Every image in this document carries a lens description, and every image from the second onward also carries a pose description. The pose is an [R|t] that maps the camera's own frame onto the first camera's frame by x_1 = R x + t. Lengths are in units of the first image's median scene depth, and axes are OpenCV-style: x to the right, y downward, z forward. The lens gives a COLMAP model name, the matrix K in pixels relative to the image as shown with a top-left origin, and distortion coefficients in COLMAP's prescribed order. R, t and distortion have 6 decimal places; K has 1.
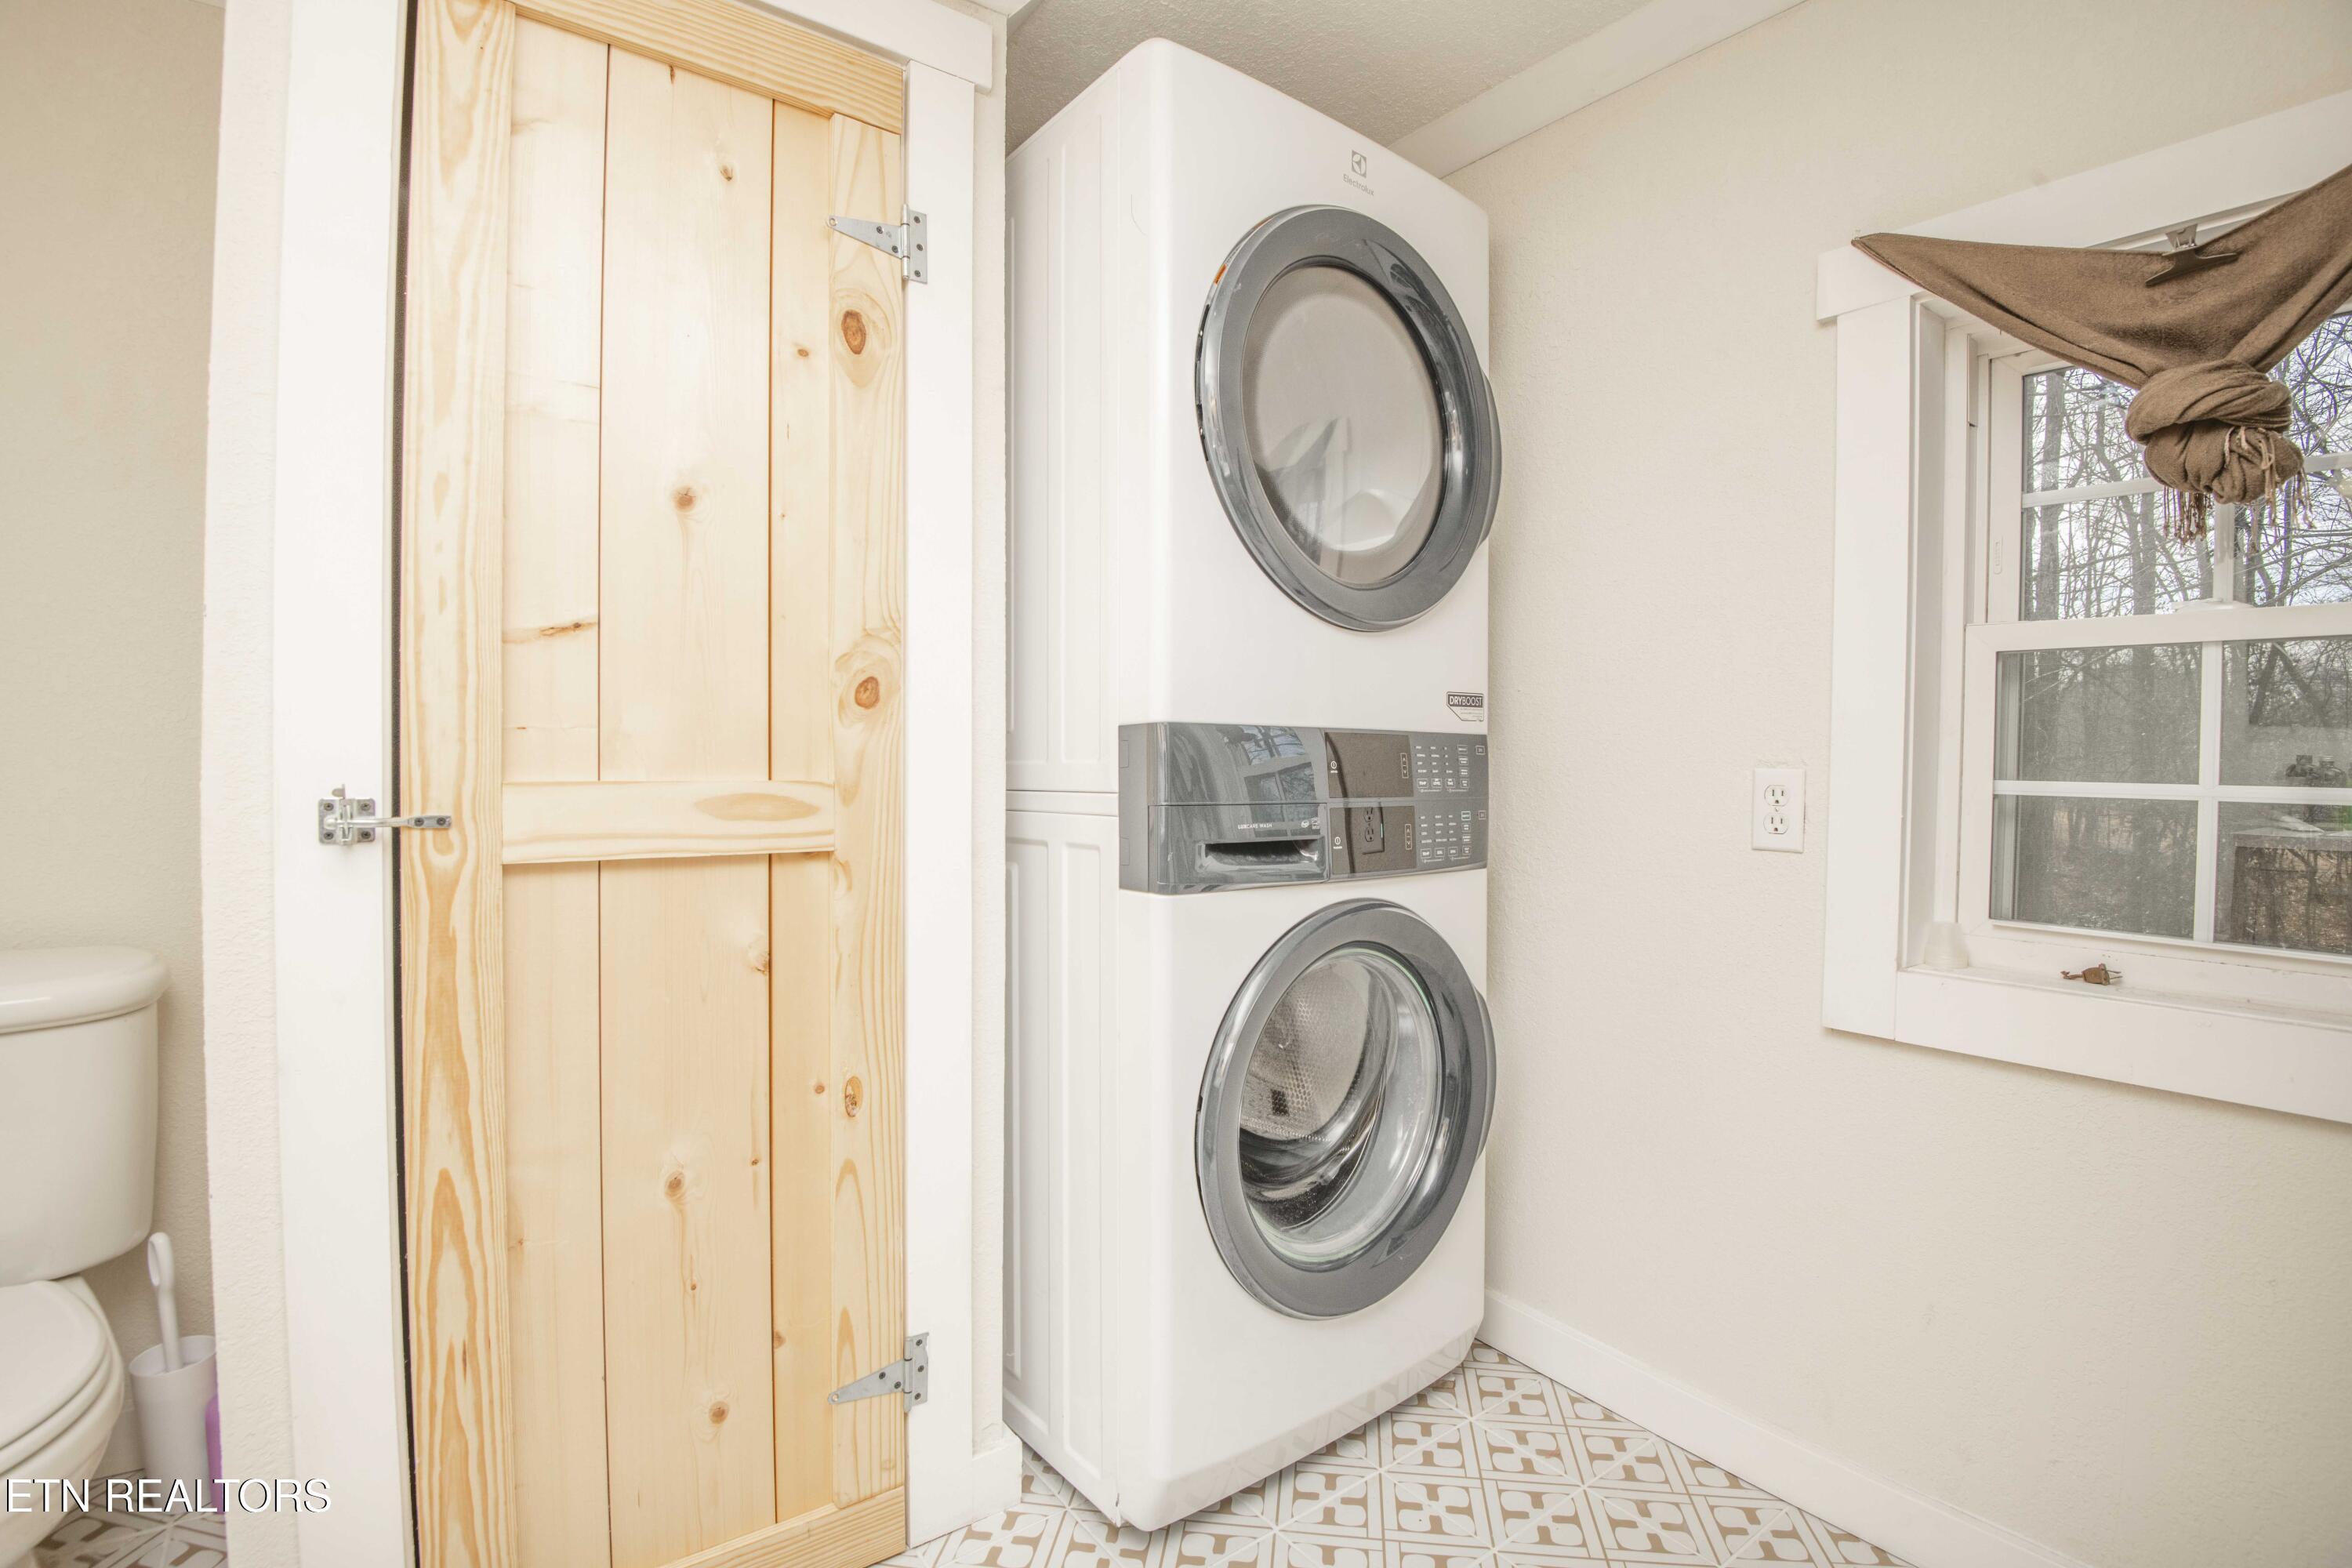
lens RADIAL K [[1084.0, 0, 1189.0], [0, 1084.0, 781.7], [0, 0, 1]] dist [-0.012784, -0.019153]
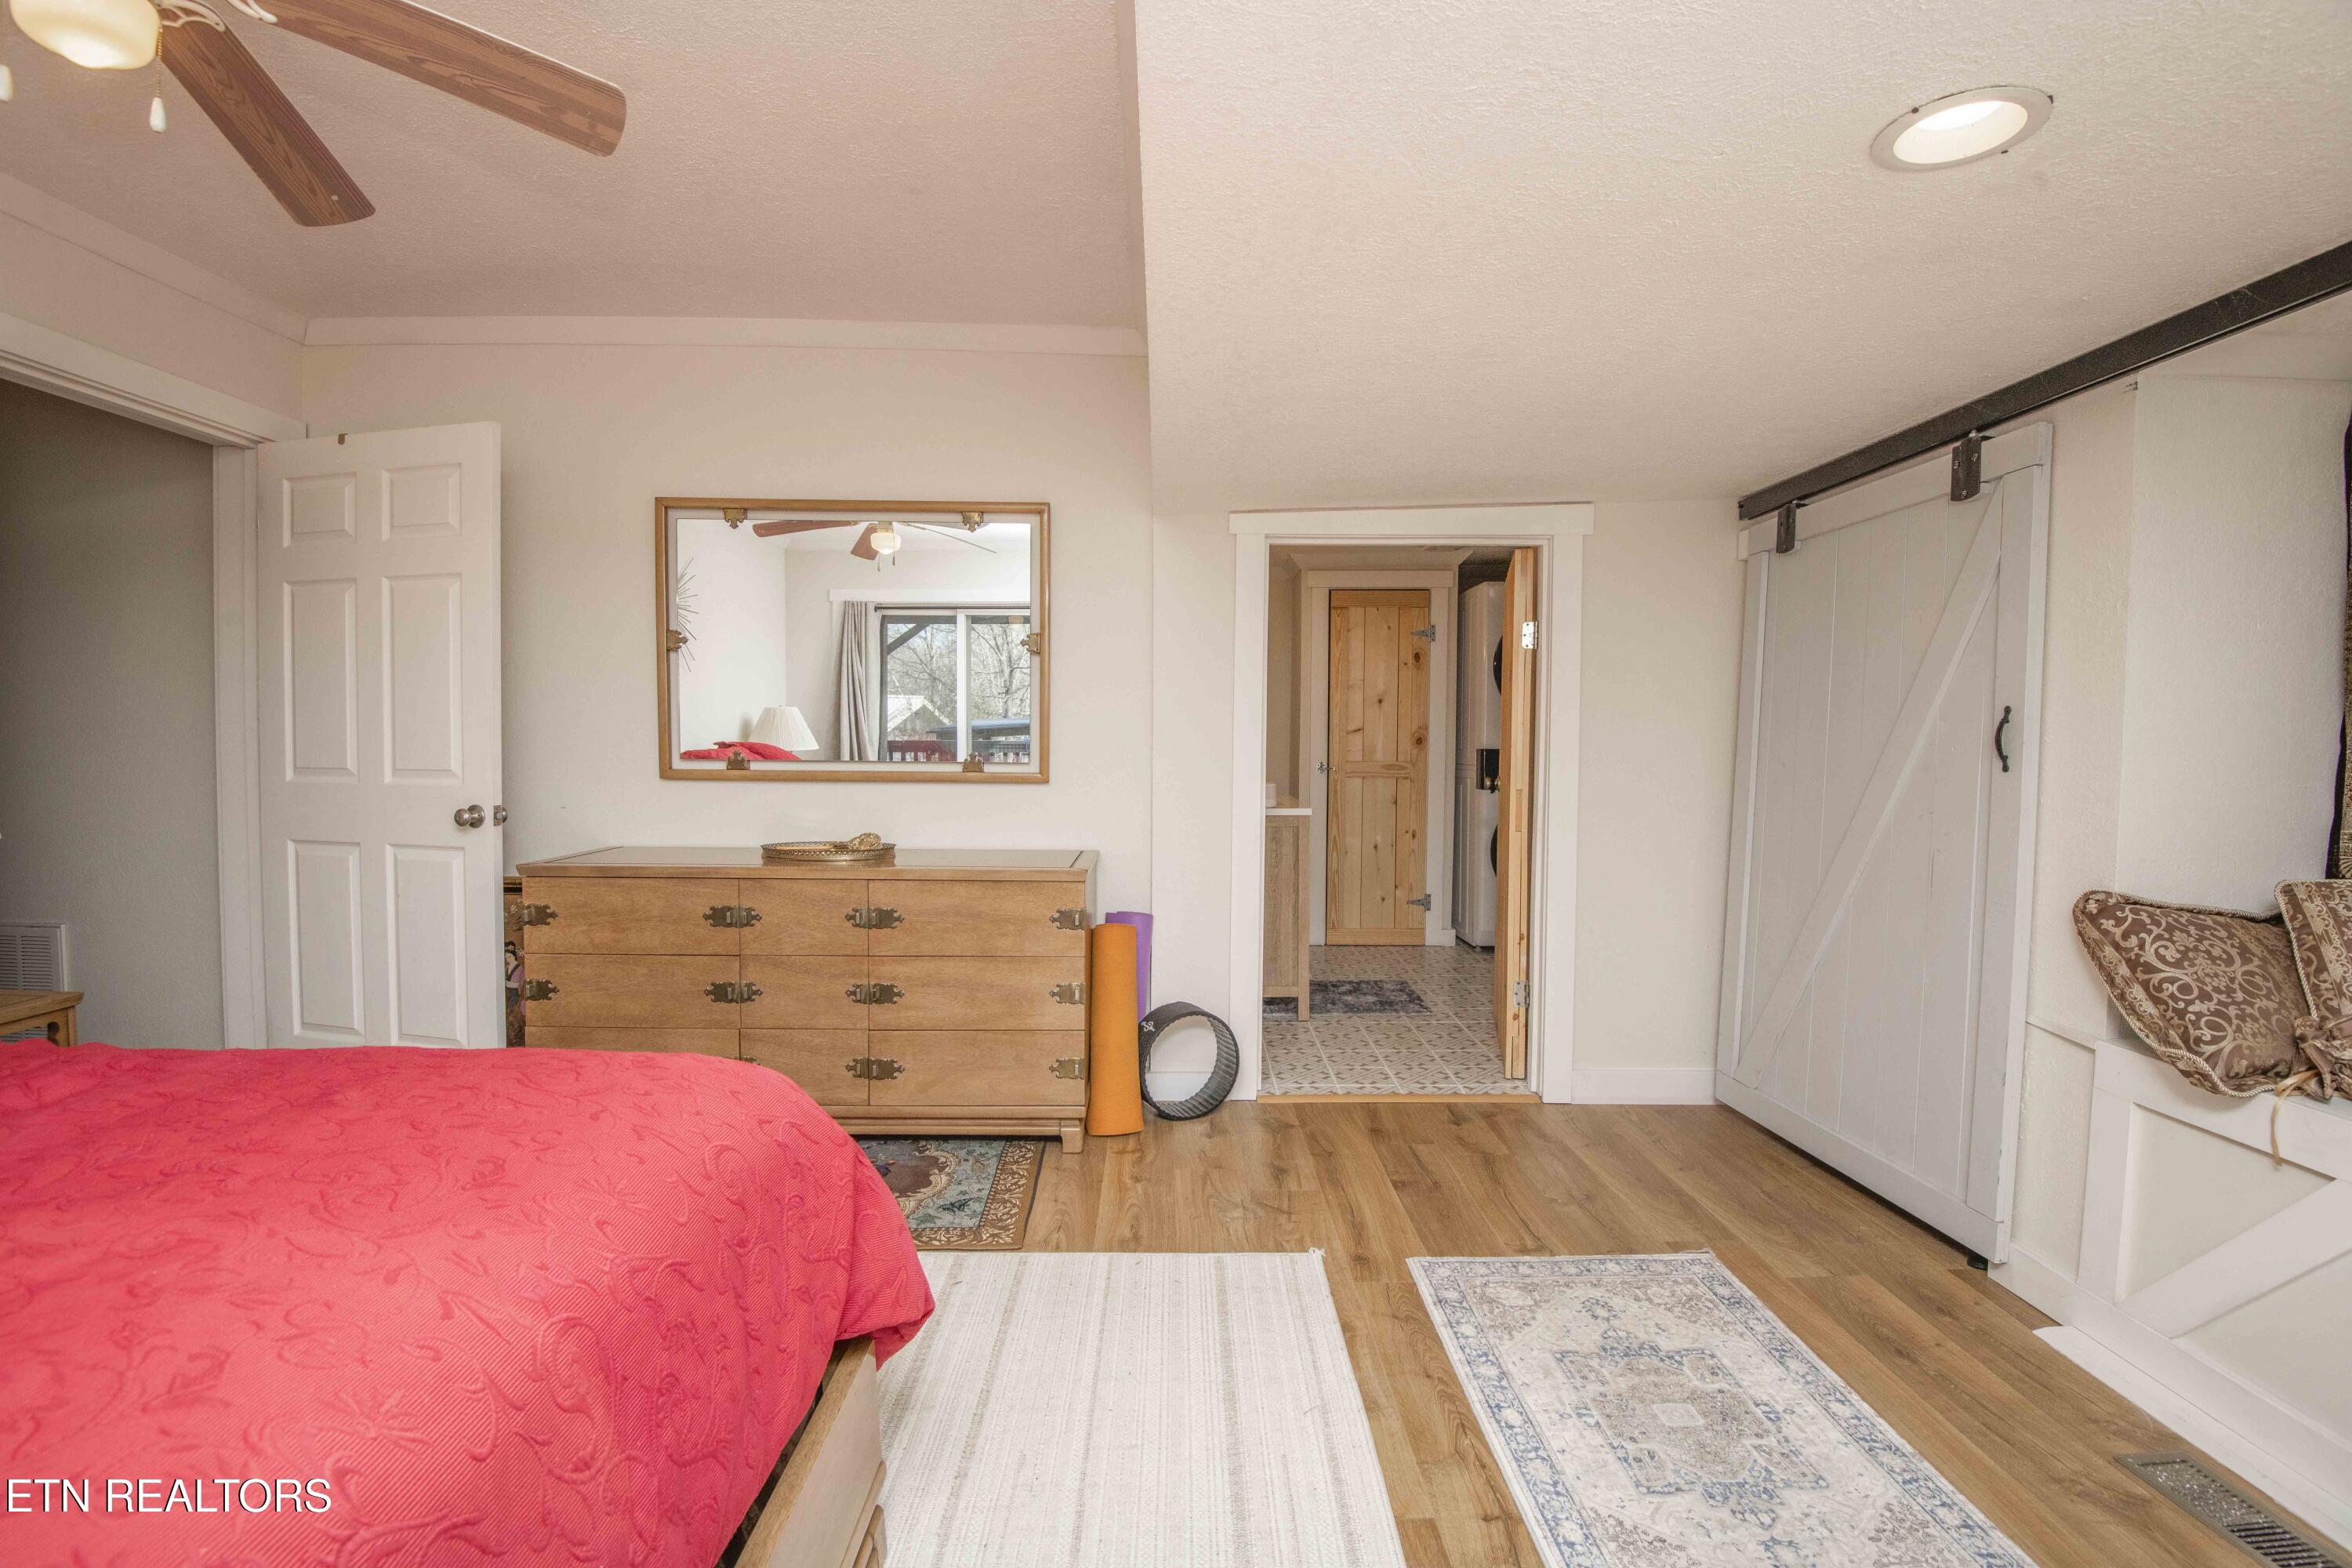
lens RADIAL K [[1094.0, 0, 1188.1], [0, 1094.0, 779.7], [0, 0, 1]] dist [-0.005545, -0.022000]
pose [[0.806004, 0.027517, -0.591271, 1.668496], [-0.011938, 0.999471, 0.030242, -0.054941], [0.591790, -0.017316, 0.805906, -3.309193]]
